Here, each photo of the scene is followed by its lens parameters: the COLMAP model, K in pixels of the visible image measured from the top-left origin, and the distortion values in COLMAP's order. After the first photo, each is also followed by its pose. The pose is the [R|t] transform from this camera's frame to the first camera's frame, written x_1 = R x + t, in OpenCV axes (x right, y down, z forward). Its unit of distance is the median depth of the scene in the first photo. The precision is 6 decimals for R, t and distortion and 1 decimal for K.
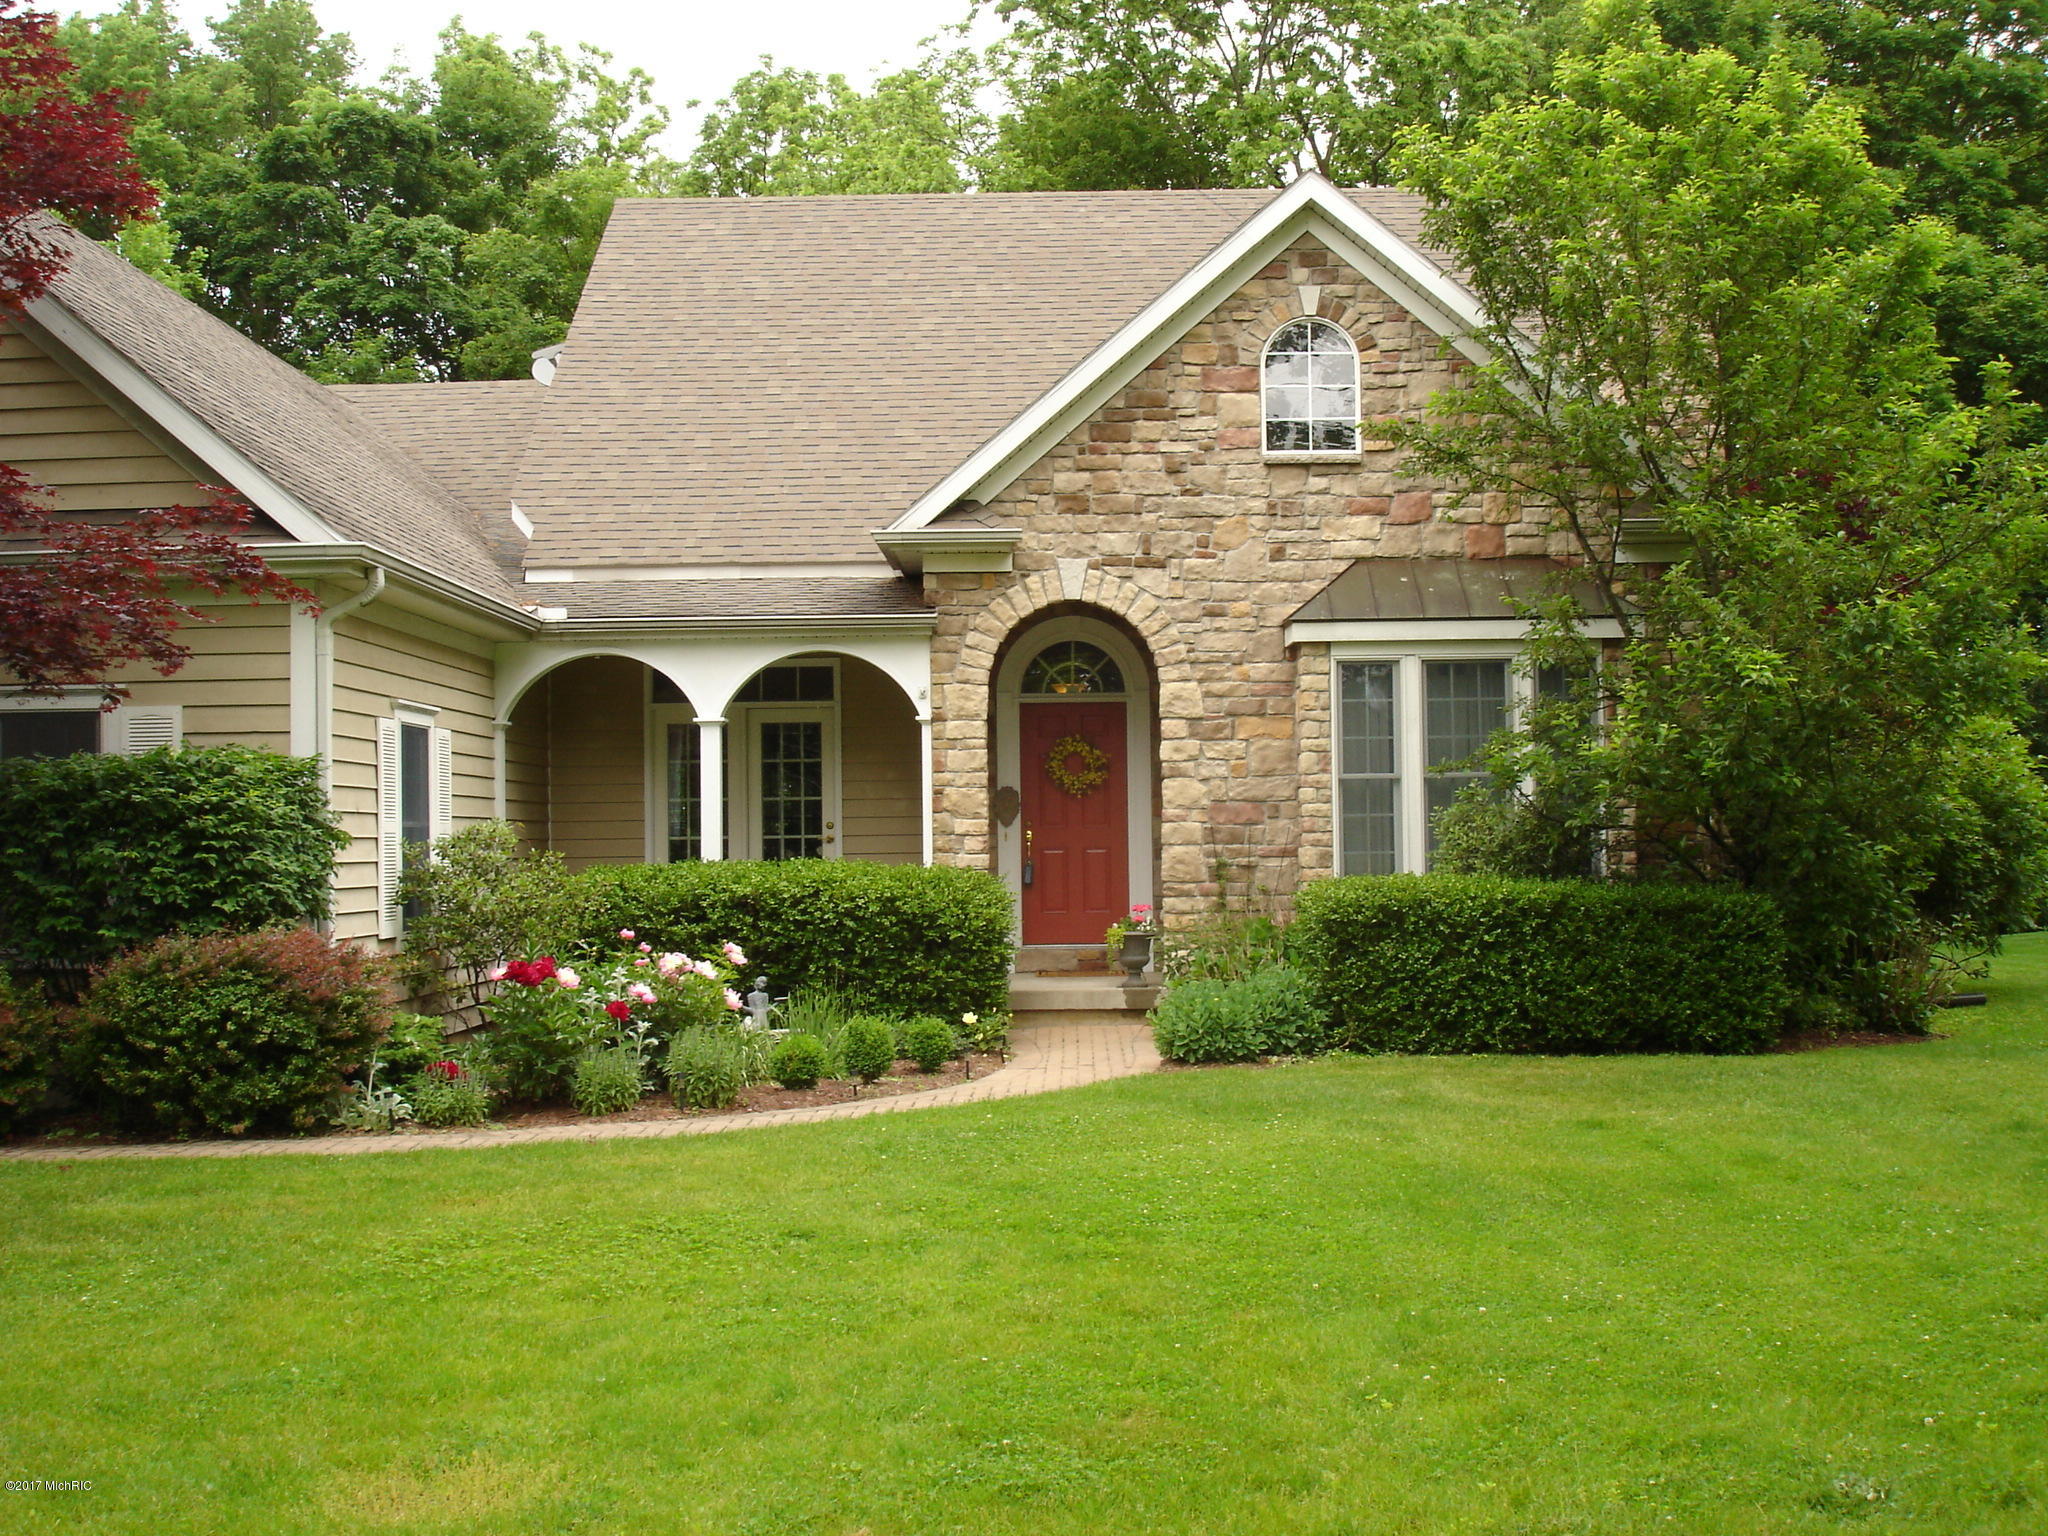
lens RADIAL K [[2294.8, 0, 1024.0], [0, 2294.8, 768.0], [0, 0, 1]] dist [-0.048193, -0.201133]
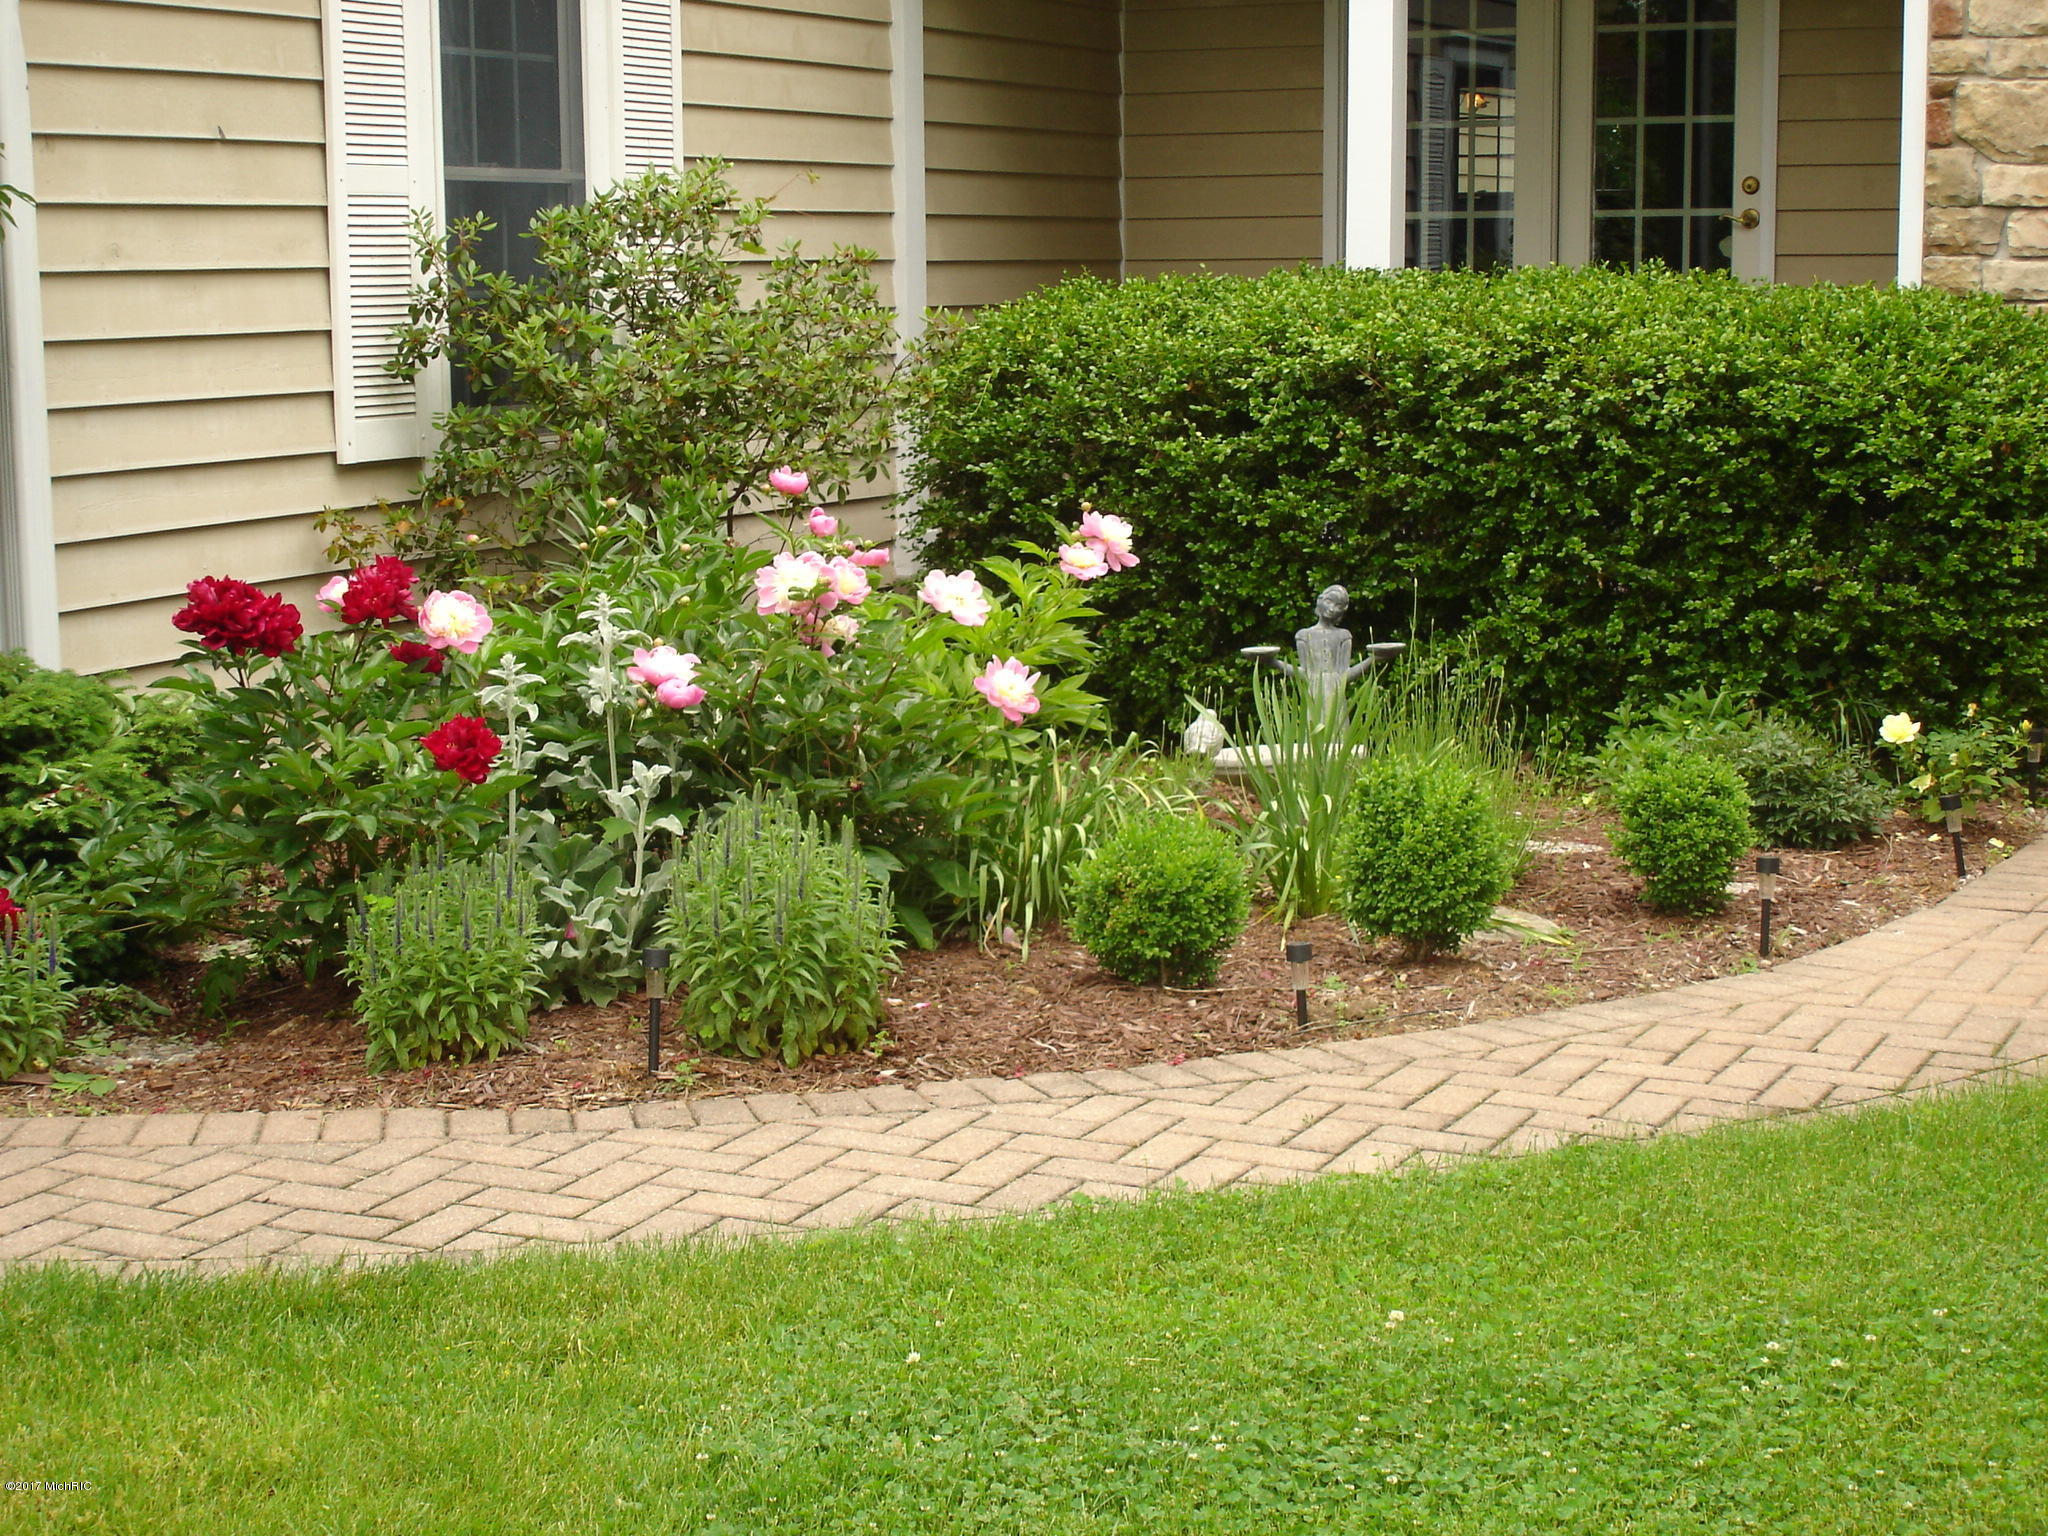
lens RADIAL K [[3370.7, 0, 1023.5], [0, 3370.7, 798.1], [0, 0, 1]] dist [0.077781, -0.754572]
pose [[0.908156, 0.072633, -0.412284, 0.061377], [0.009685, 0.980925, 0.194146, 0.015538], [0.418521, -0.180308, 0.890129, 0.427179]]
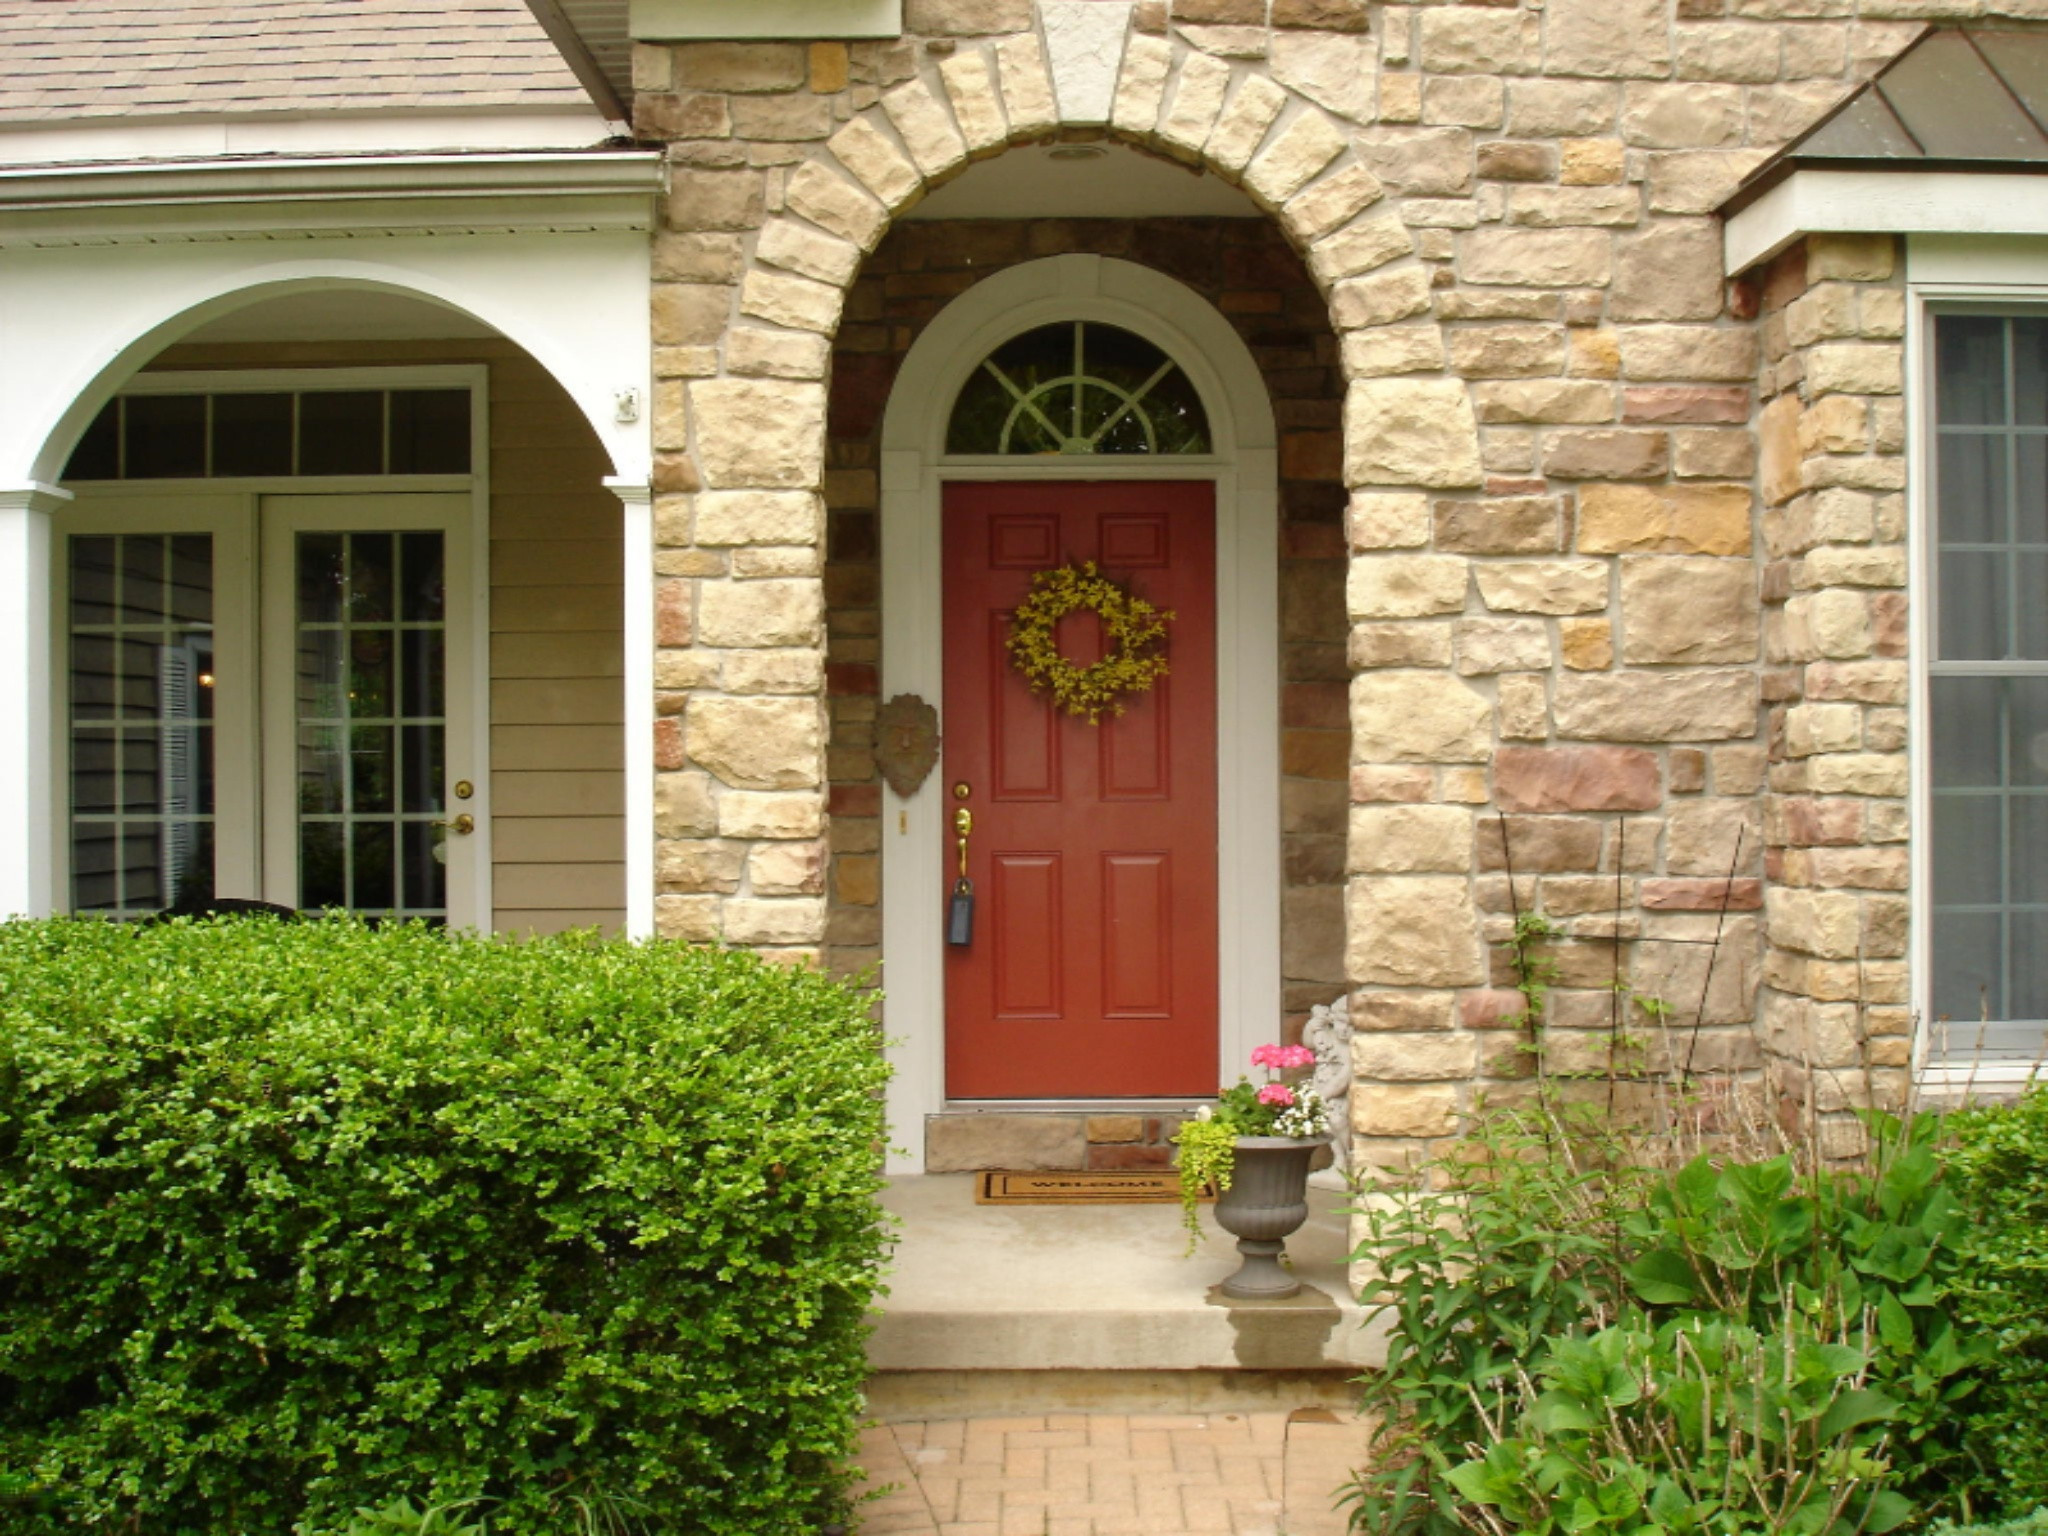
lens RADIAL K [[2294.8, 0, 1024.0], [0, 2294.8, 768.0], [0, 0, 1]] dist [-0.048193, -0.201133]
pose [[0.999965, 0.006946, 0.004633, 0.011713], [-0.007112, 0.999299, 0.036751, 0.006681], [-0.004374, -0.036782, 0.999314, 0.672243]]
